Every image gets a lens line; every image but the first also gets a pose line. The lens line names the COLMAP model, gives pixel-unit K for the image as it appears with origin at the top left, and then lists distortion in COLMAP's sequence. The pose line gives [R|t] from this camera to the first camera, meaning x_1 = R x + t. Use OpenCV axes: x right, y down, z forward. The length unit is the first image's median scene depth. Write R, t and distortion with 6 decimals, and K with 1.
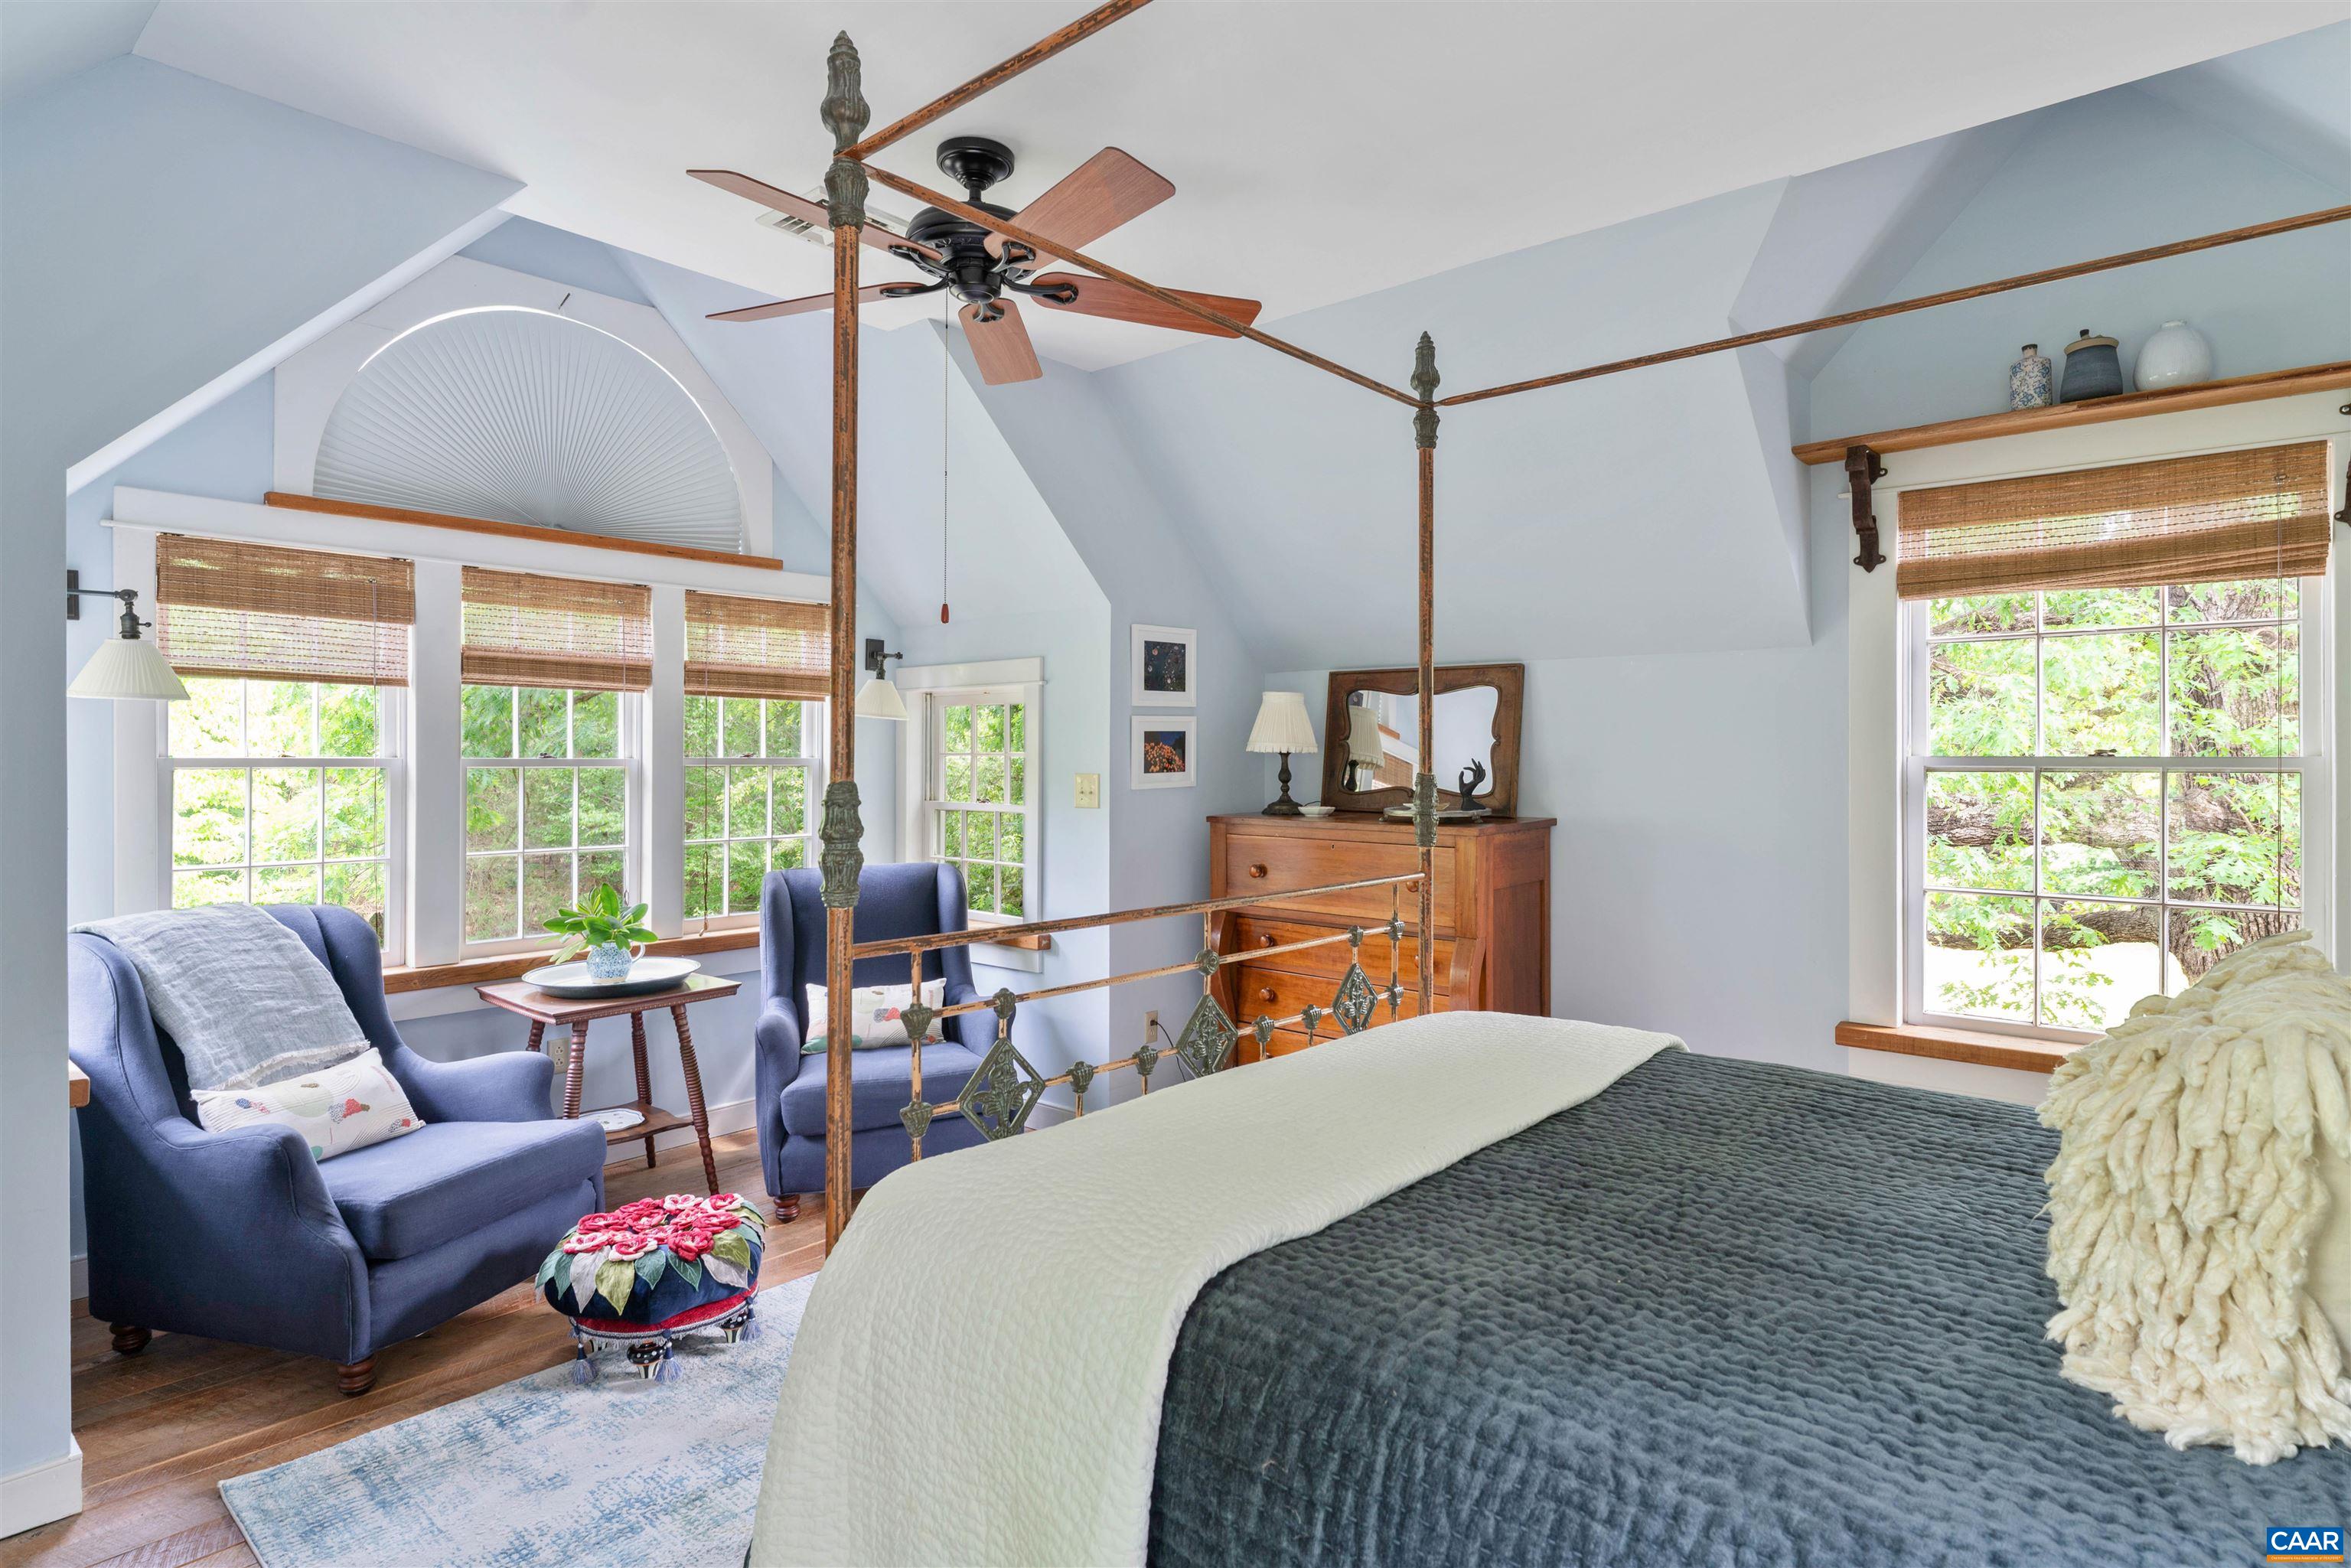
lens RADIAL K [[1201.6, 0, 1174.9], [0, 1201.6, 762.1], [0, 0, 1]] dist [0.000677, -0.000260]
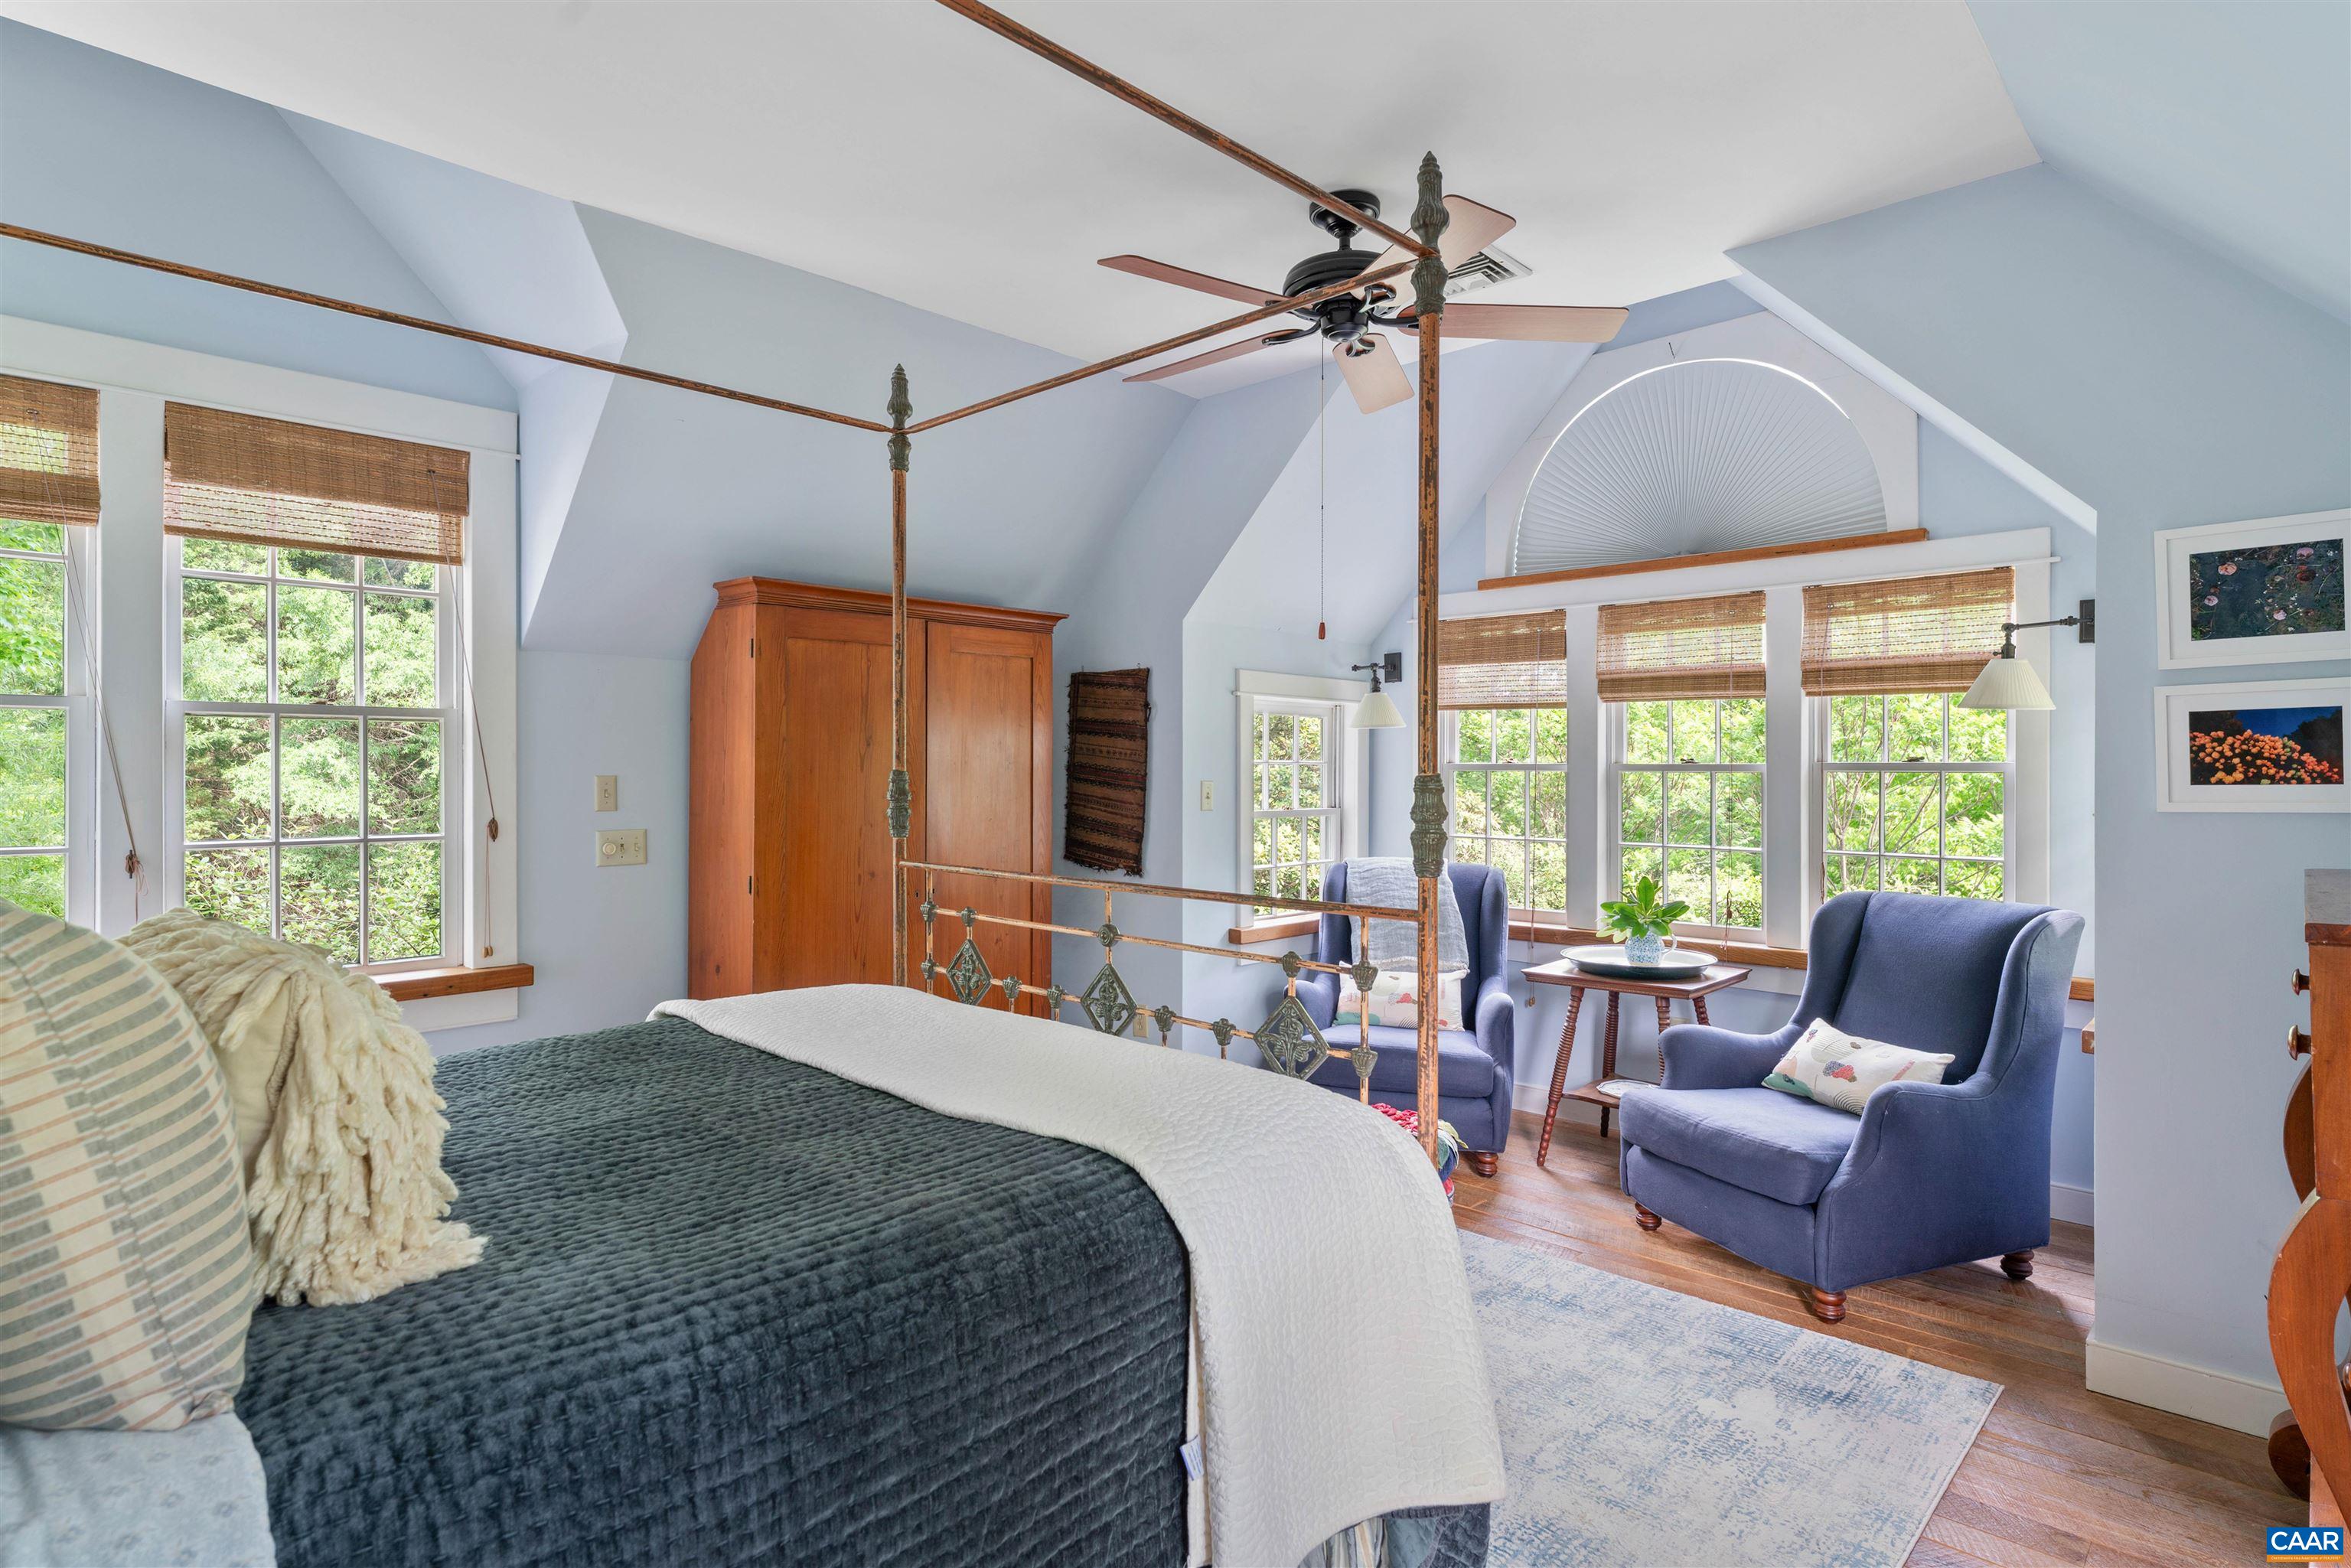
lens RADIAL K [[1249.9, 0, 1190.9], [0, 1249.9, 766.0], [0, 0, 1]] dist [-0.000218, 0.000028]
pose [[-0.036988, -0.004508, -0.999306, 0.700660], [-0.006859, 0.999967, -0.004257, 0.007529], [0.999292, 0.006697, -0.037017, 0.641662]]
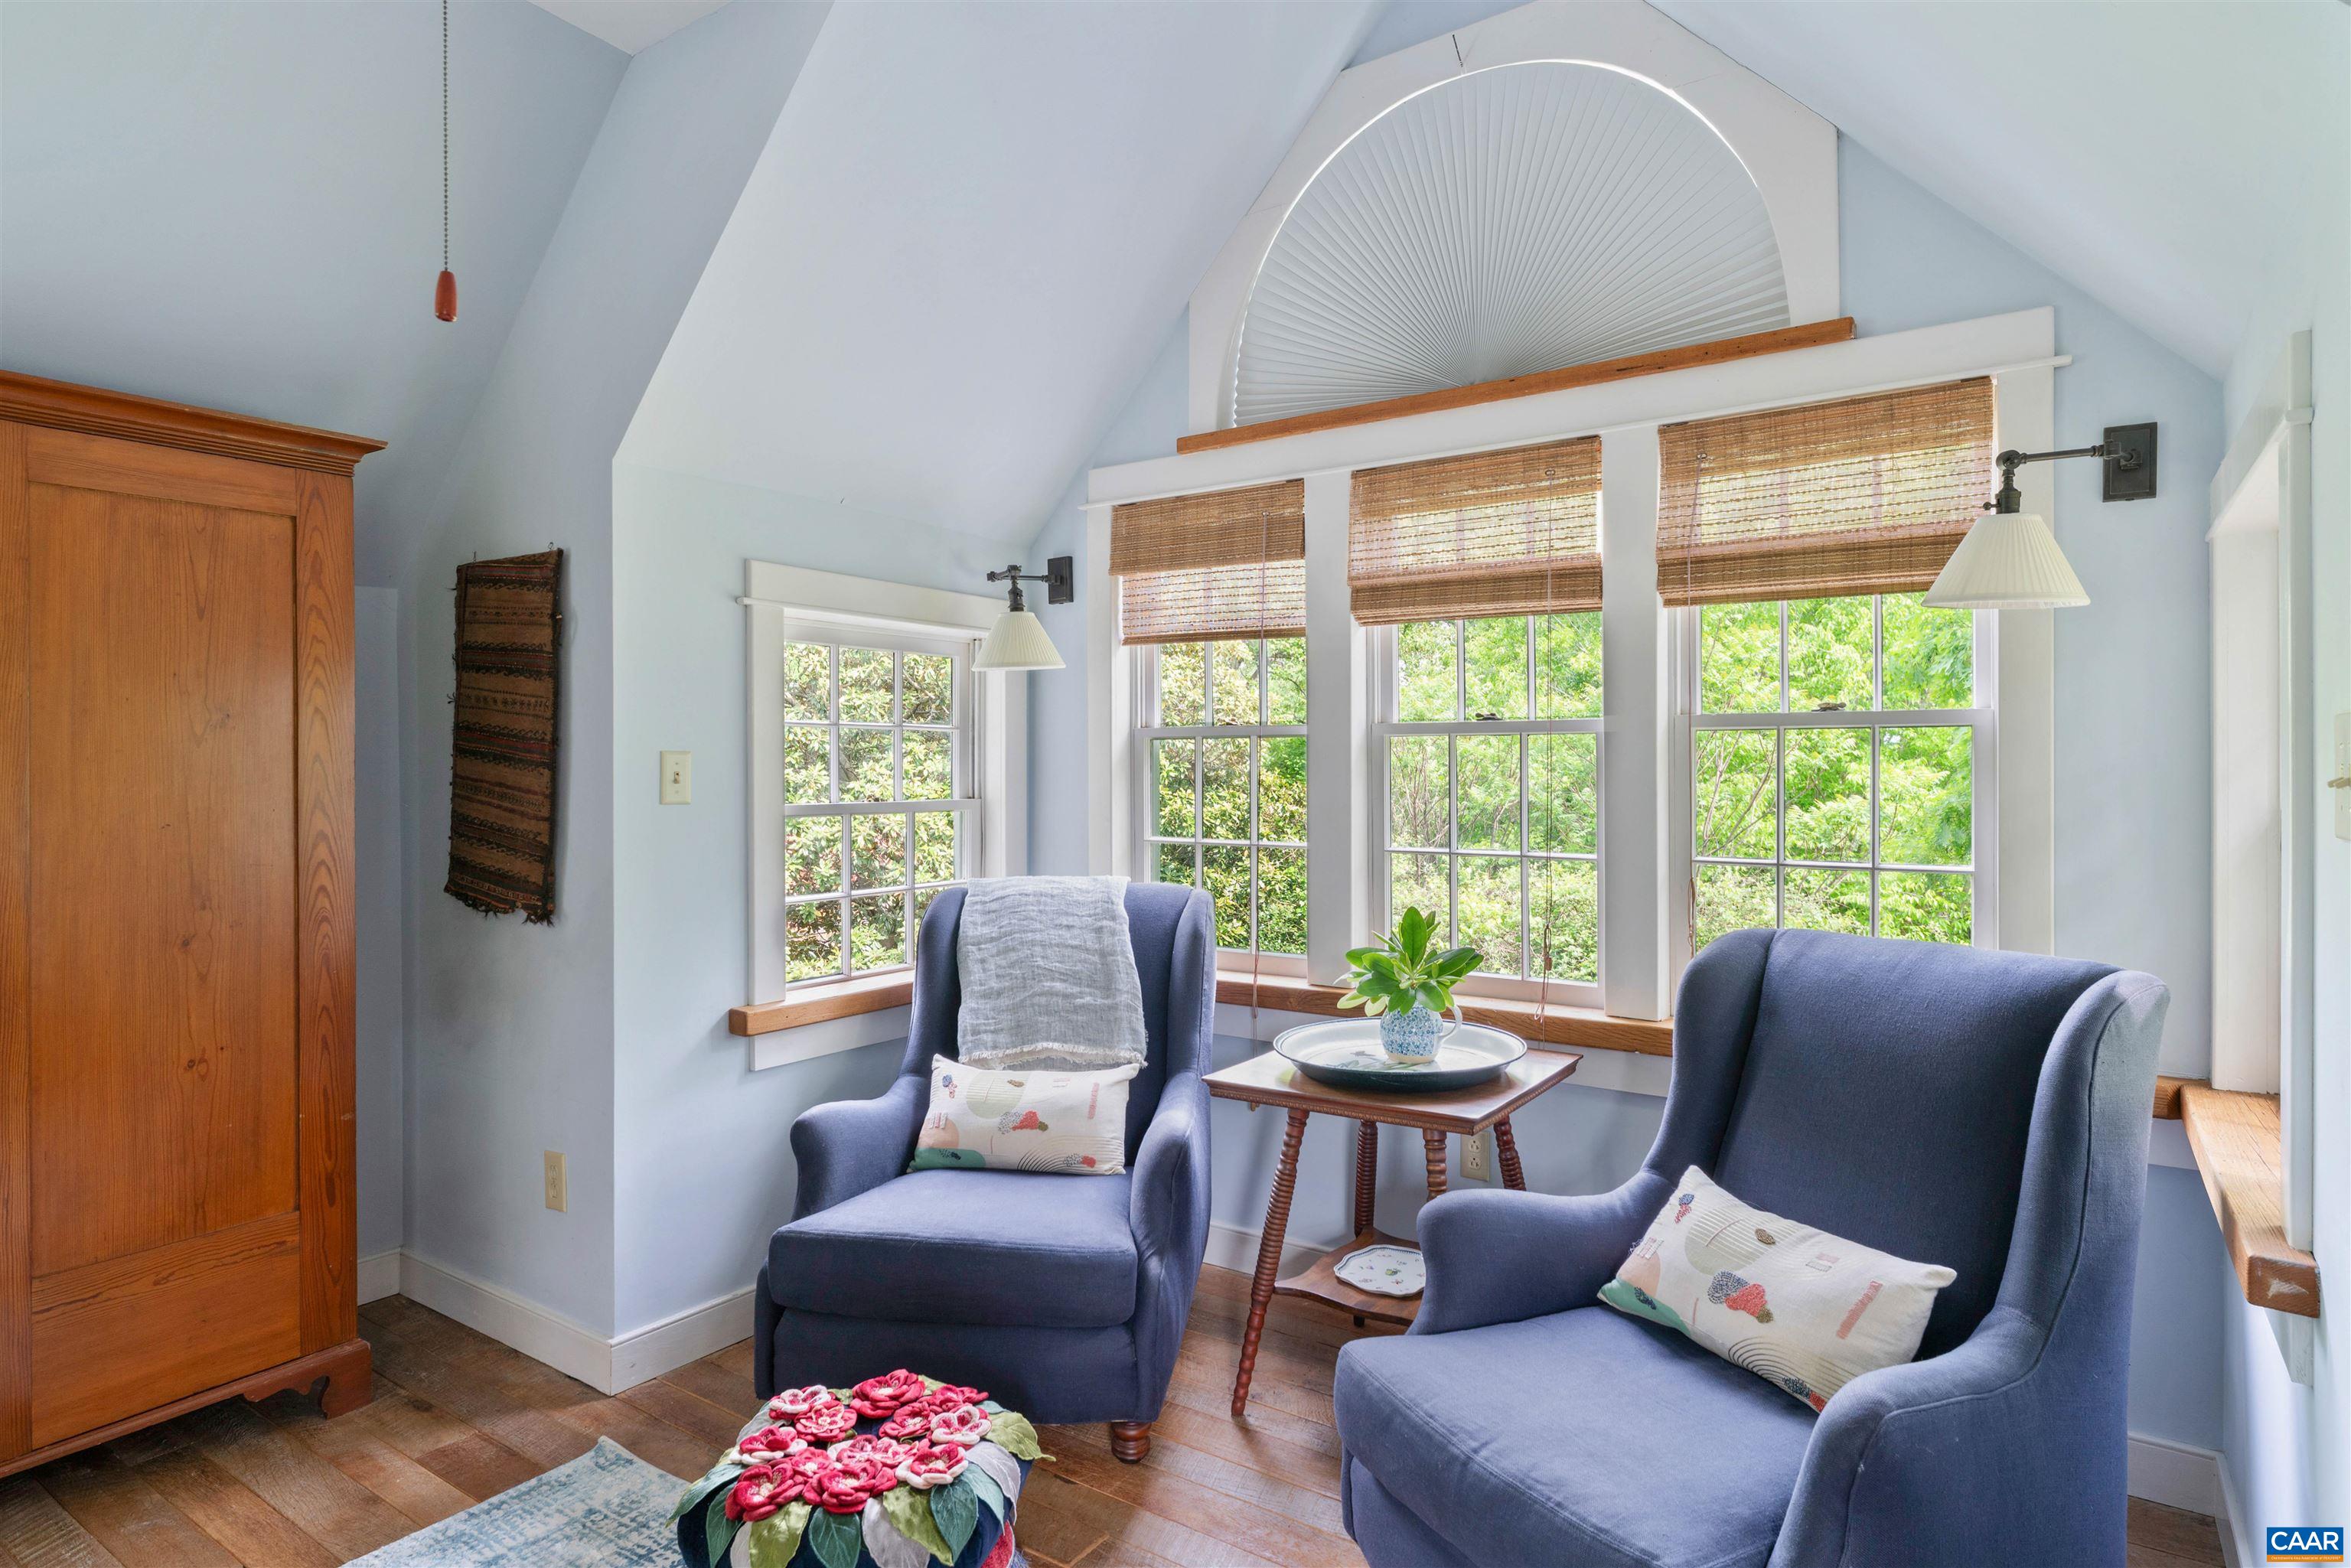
lens RADIAL K [[1253.1, 0, 1289.2], [0, 1253.1, 767.5], [0, 0, 1]] dist [-0.000274, 0.000124]
pose [[0.148709, -0.000163, -0.988881, 0.192798], [-0.001580, 0.999999, -0.000402, 0.026037], [0.988880, 0.001622, 0.148708, 0.852578]]
